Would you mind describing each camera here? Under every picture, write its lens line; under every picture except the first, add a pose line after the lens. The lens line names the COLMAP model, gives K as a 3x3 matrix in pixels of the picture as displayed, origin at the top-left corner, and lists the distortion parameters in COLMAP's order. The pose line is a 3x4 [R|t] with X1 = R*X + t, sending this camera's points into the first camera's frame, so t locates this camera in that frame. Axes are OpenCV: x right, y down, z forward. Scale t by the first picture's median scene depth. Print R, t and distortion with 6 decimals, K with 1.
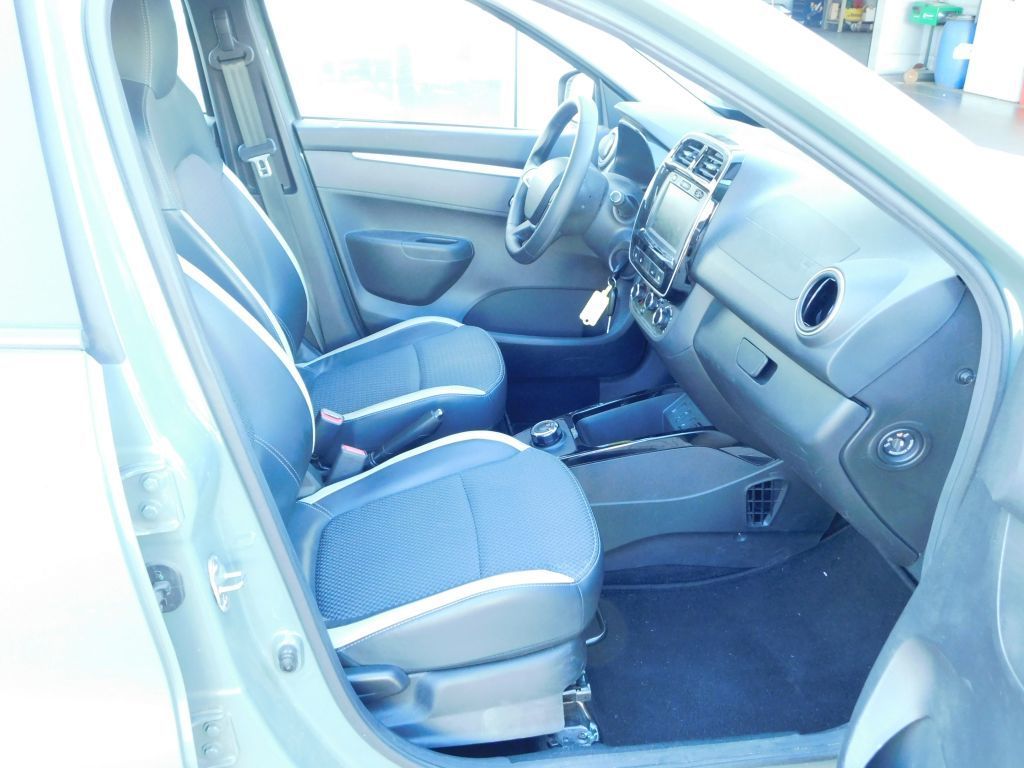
lens RADIAL K [[899.4, 0, 513.0], [0, 899.4, 384.8], [0, 0, 1]] dist [-0.001867, 0.009168]
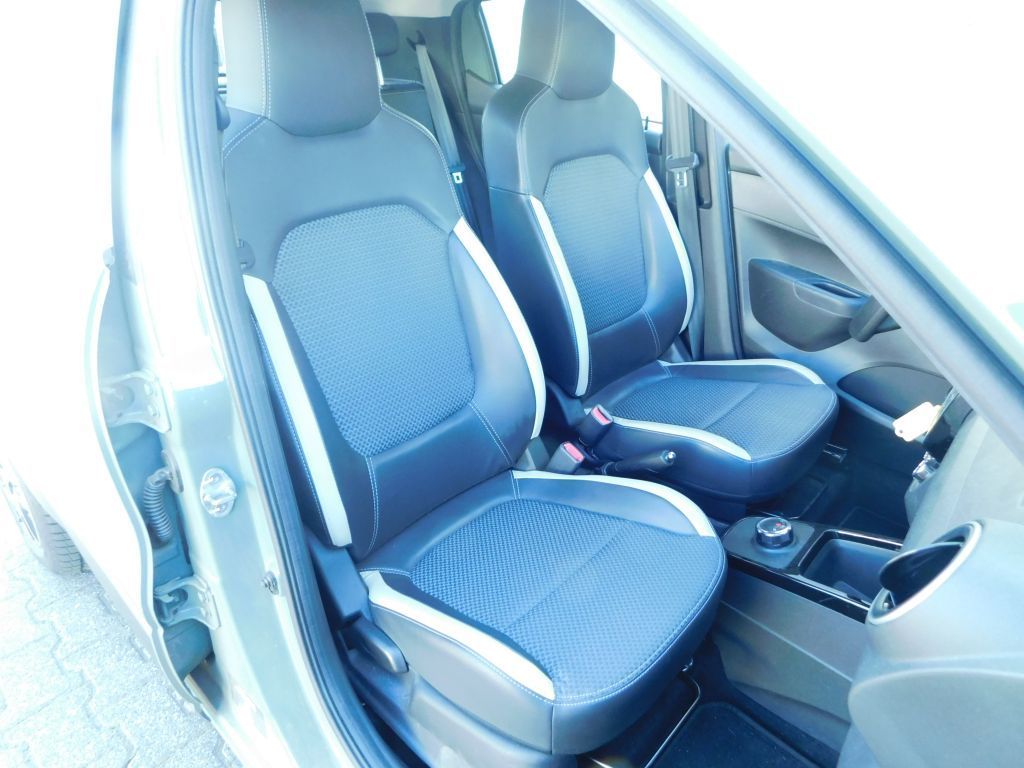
lens RADIAL K [[674.7, 0, 511.8], [0, 674.7, 382.1], [0, 0, 1]] dist [-0.032455, 0.000411]
pose [[0.641710, 0.365388, -0.674315, 0.208918], [-0.329658, 0.925264, 0.187650, -0.095018], [0.692484, 0.101876, 0.714204, 0.293986]]
